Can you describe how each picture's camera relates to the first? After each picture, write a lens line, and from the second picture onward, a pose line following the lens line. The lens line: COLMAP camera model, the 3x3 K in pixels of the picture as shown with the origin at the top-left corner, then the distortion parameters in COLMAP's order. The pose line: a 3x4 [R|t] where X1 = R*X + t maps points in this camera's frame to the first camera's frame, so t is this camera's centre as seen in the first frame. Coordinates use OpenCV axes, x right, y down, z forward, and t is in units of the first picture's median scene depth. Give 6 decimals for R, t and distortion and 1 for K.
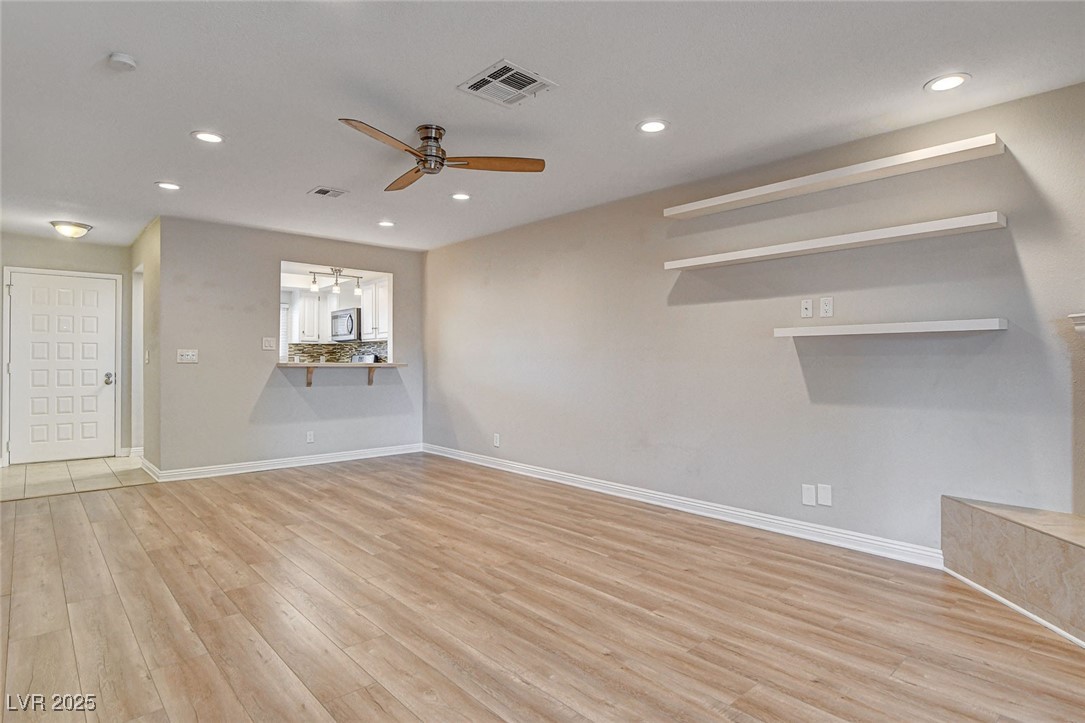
lens RADIAL K [[566.9, 0, 542.5], [0, 566.9, 361.5], [0, 0, 1]] dist [-0.006794, -0.001135]
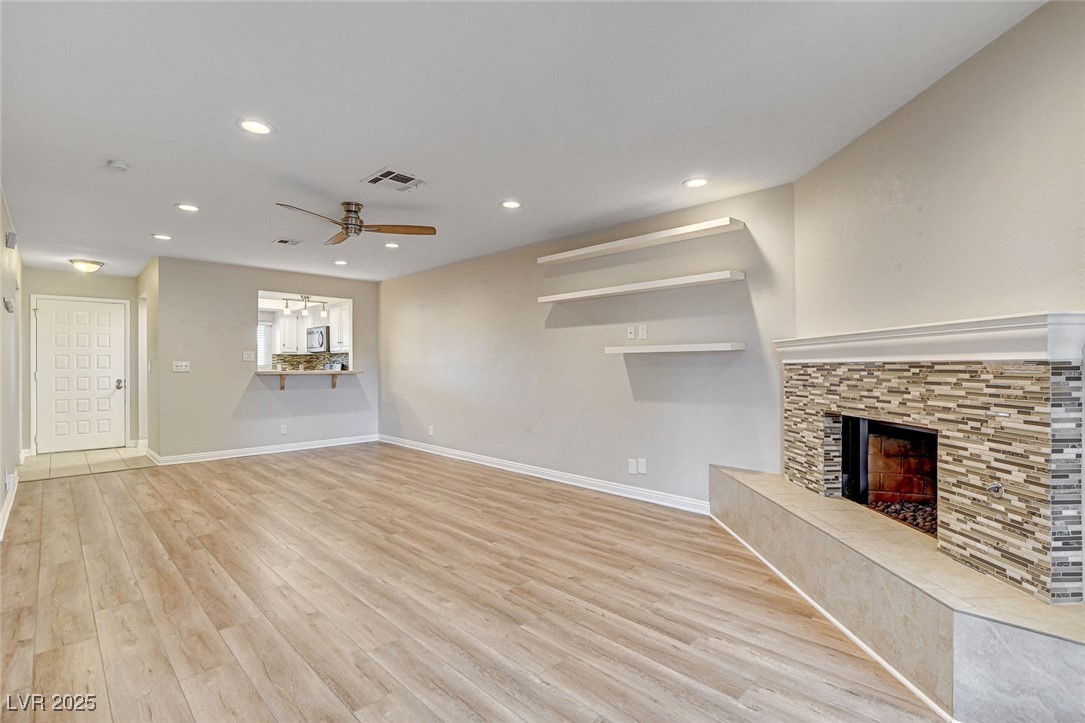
lens RADIAL K [[497.4, 0, 540.5], [0, 497.4, 367.2], [0, 0, 1]] dist [-0.010180, 0.000974]
pose [[0.999155, -0.004186, 0.040888, 0.198685], [0.003956, 0.999976, 0.005695, -0.017002], [-0.040911, -0.005528, 0.999148, -0.217393]]
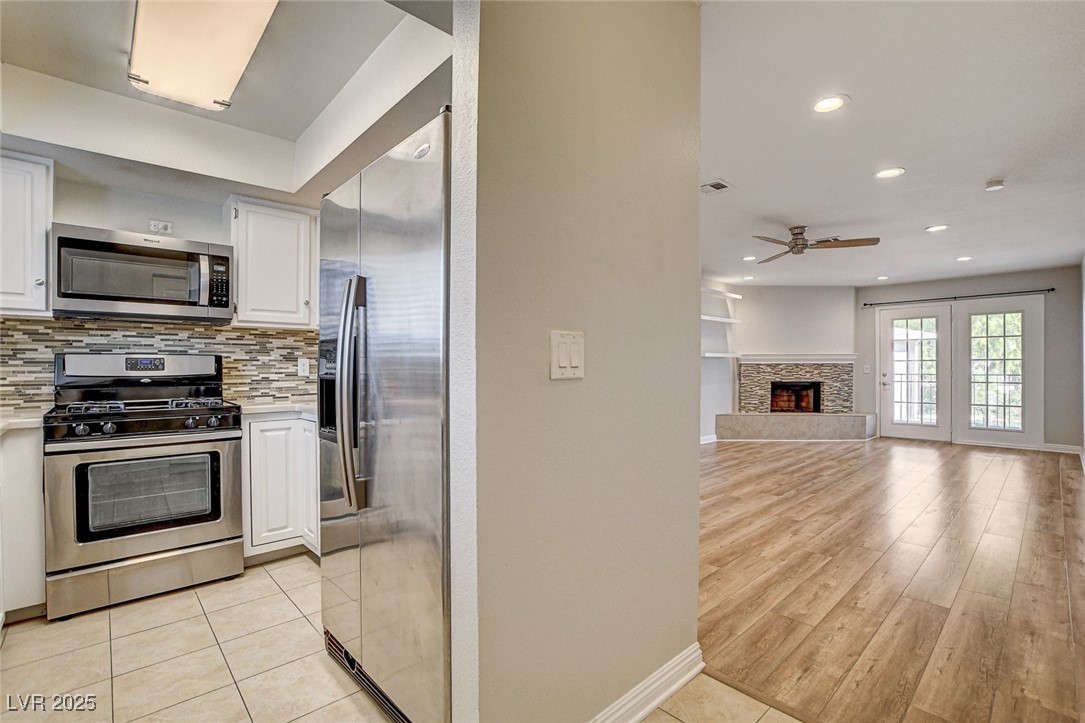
lens RADIAL K [[497.4, 0, 540.5], [0, 497.4, 367.2], [0, 0, 1]] dist [-0.010180, 0.000974]
pose [[-0.010000, -0.001370, 0.999949, -1.523131], [-0.002097, 0.999997, 0.001349, -0.001772], [-0.999948, -0.002083, -0.010003, 1.642098]]
